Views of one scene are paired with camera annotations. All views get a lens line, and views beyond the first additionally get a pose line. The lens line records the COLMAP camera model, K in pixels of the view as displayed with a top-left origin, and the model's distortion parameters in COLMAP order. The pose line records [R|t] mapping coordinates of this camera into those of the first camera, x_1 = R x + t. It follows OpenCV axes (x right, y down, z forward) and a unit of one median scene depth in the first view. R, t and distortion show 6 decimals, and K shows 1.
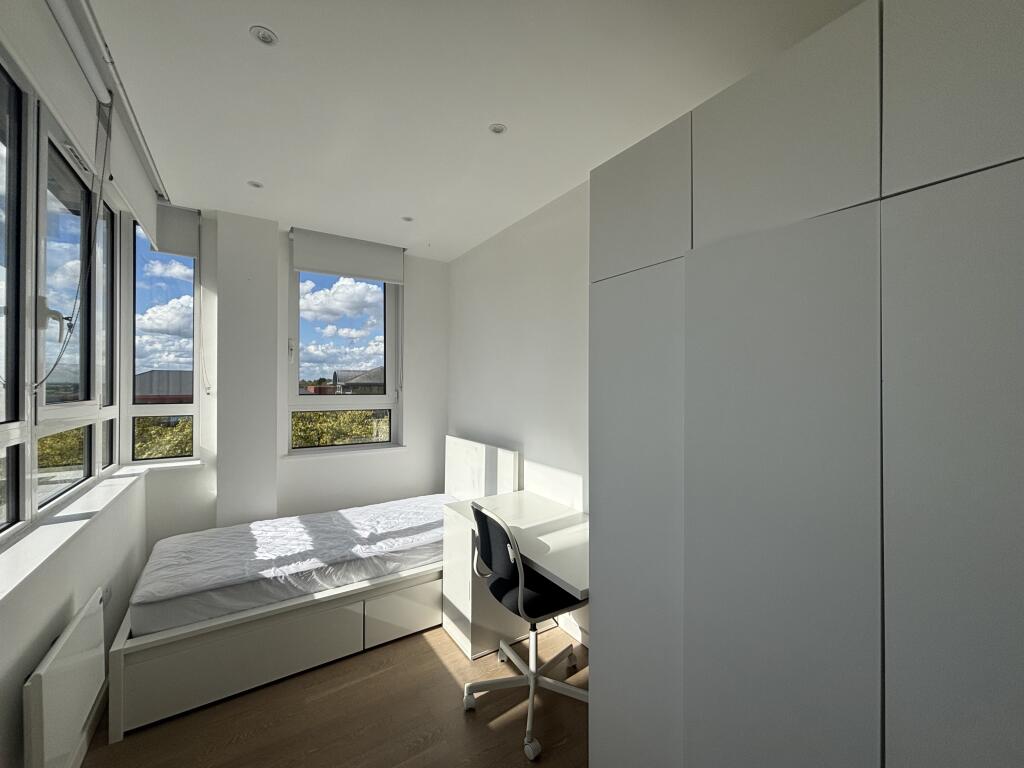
lens RADIAL K [[412.3, 0, 512.0], [0, 412.3, 384.0], [0, 0, 1]] dist [0.002004, -0.004081]
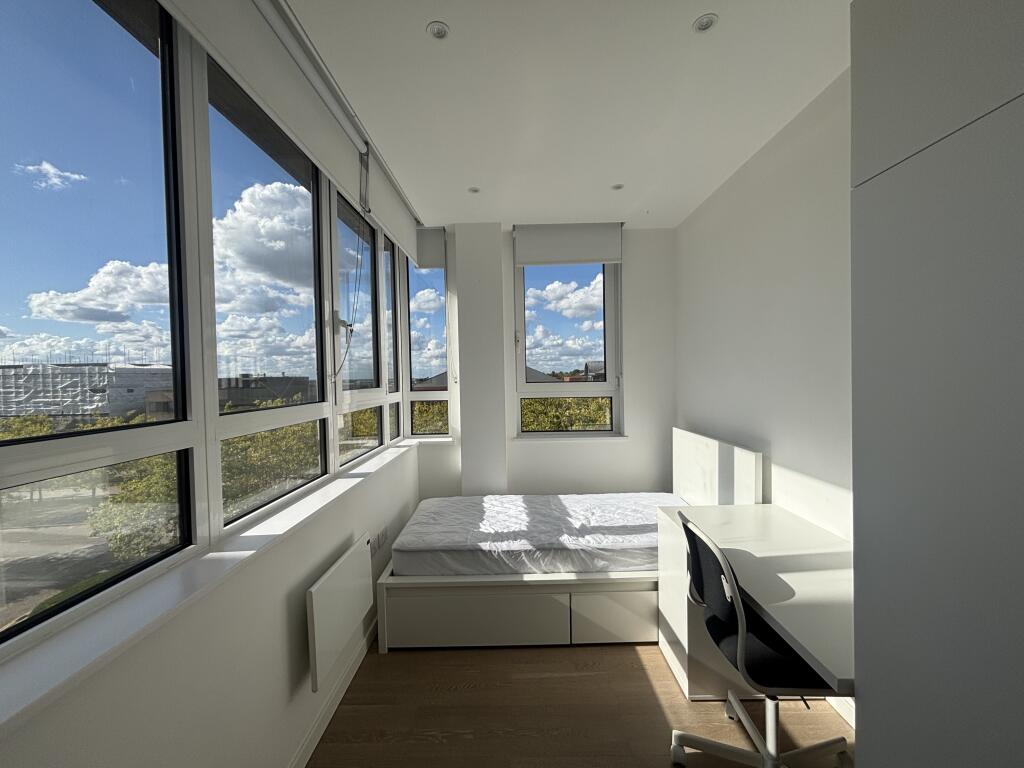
lens RADIAL K [[412.3, 0, 512.0], [0, 412.3, 384.0], [0, 0, 1]] dist [0.002004, -0.004081]
pose [[0.832551, -0.009907, -0.553860, 0.062181], [0.024486, 0.999521, 0.018930, 0.012056], [0.553407, -0.029322, 0.832395, 0.122597]]
